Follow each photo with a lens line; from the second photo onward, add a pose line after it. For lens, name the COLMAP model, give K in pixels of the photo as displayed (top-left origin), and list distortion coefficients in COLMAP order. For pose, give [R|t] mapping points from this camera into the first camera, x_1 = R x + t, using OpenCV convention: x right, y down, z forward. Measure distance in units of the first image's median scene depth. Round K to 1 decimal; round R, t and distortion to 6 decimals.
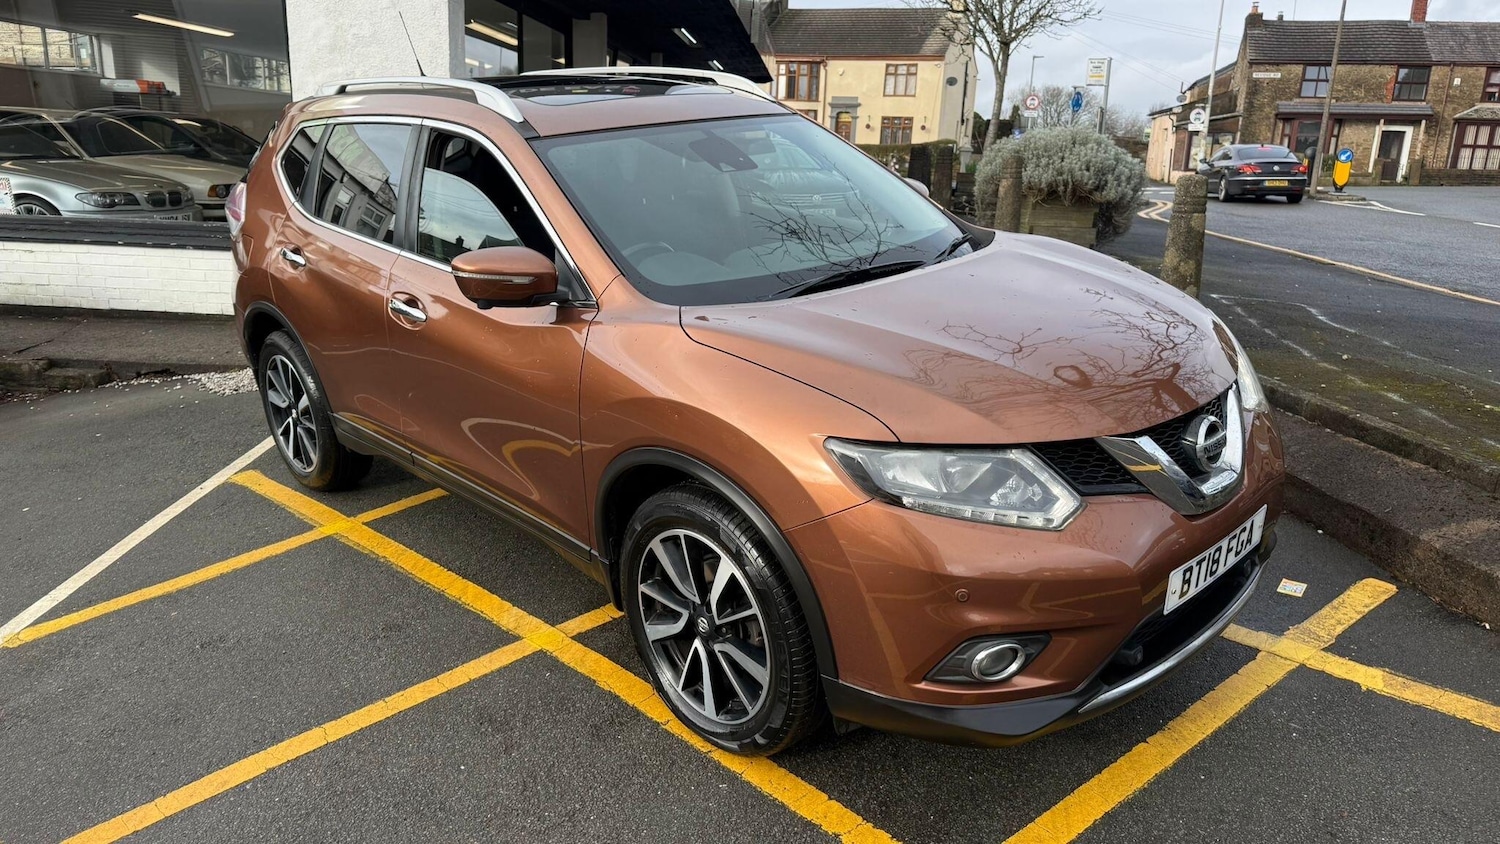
lens RADIAL K [[1056.4, 0, 747.4], [0, 1056.4, 426.6], [0, 0, 1]] dist [0.026192, -0.032868]
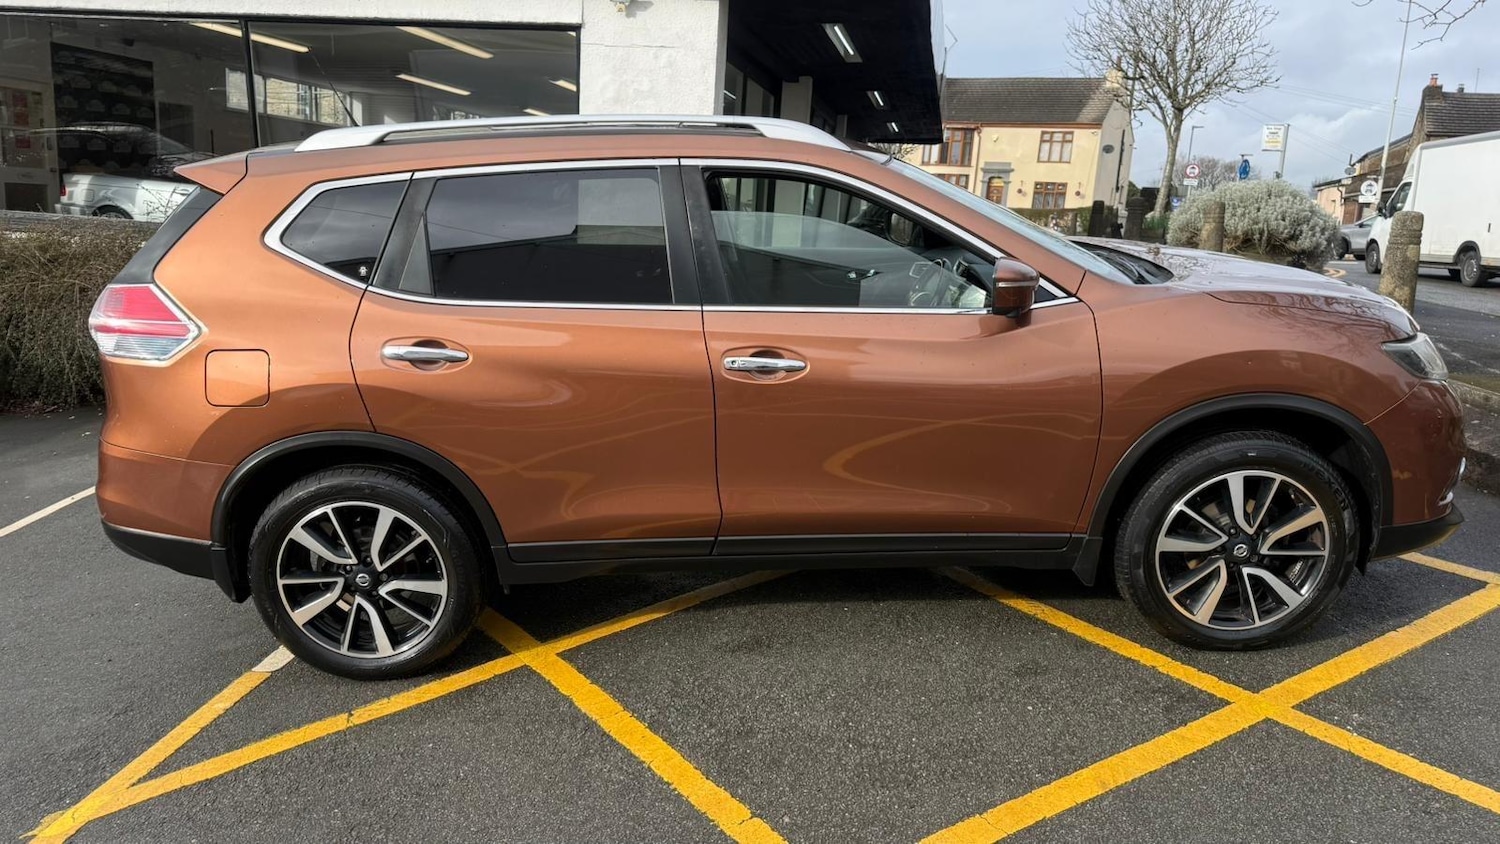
lens RADIAL K [[1056.4, 0, 744.0], [0, 1056.4, 423.0], [0, 0, 1]] dist [0.026192, -0.032868]
pose [[0.991279, 0.047180, -0.123045, -0.032950], [-0.054598, 0.996844, -0.057631, 0.022851], [0.119937, 0.063846, 0.990726, -0.046642]]
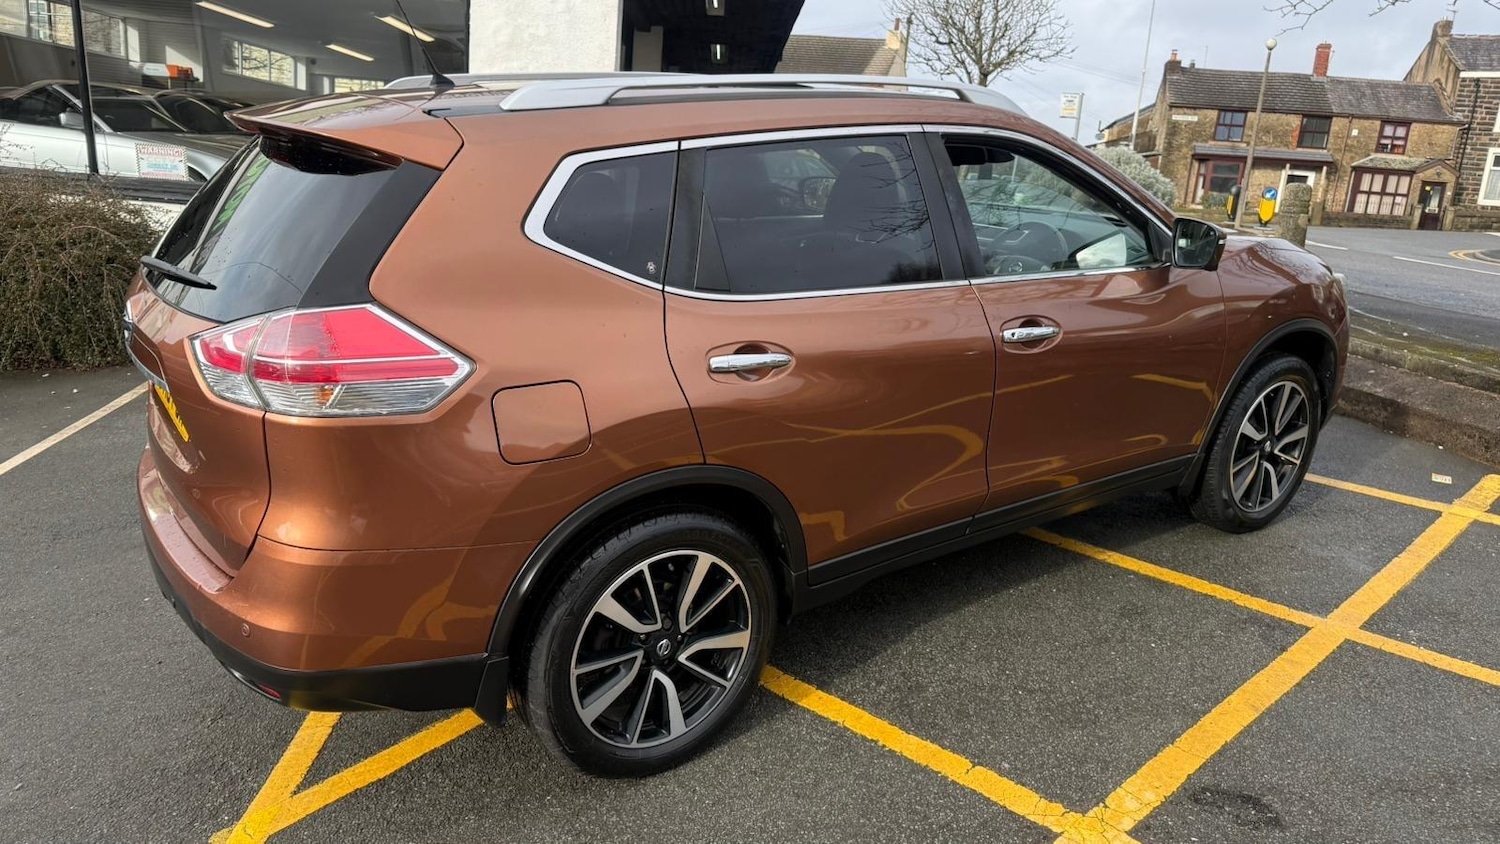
lens RADIAL K [[1056.4, 0, 738.6], [0, 1056.4, 423.5], [0, 0, 1]] dist [0.026192, -0.032868]
pose [[0.996151, 0.026523, 0.083544, -0.087115], [-0.024832, 0.999466, -0.021219, 0.023116], [-0.084063, 0.019063, 0.996278, -0.048892]]
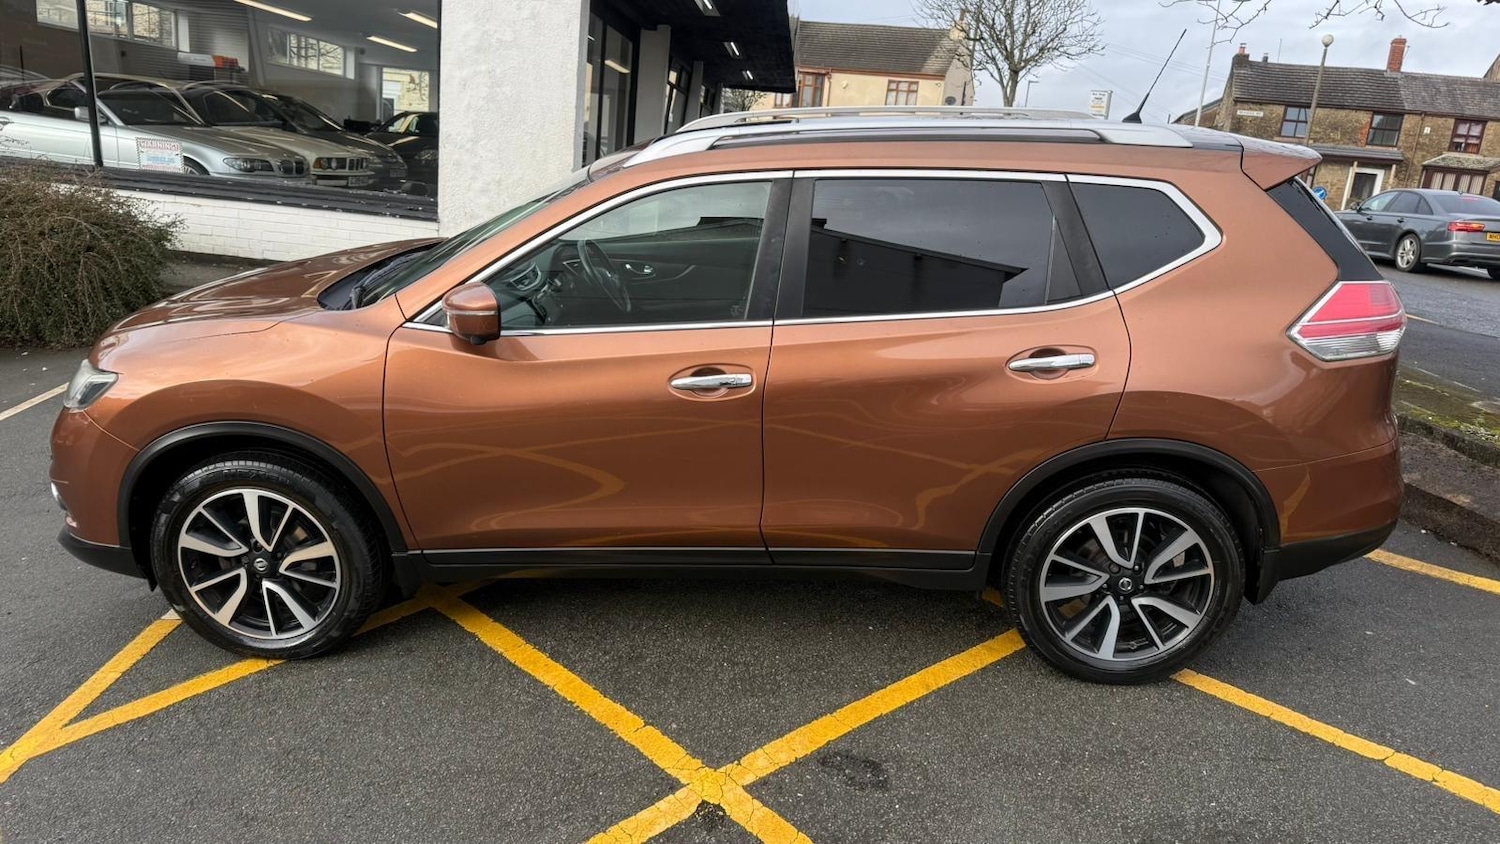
lens RADIAL K [[1056.4, 0, 755.5], [0, 1056.4, 418.8], [0, 0, 1]] dist [0.026192, -0.032868]
pose [[0.998096, 0.053014, 0.031524, -0.036699], [-0.052677, 0.998546, -0.011444, 0.019543], [-0.032084, 0.009761, 0.999437, -0.070079]]
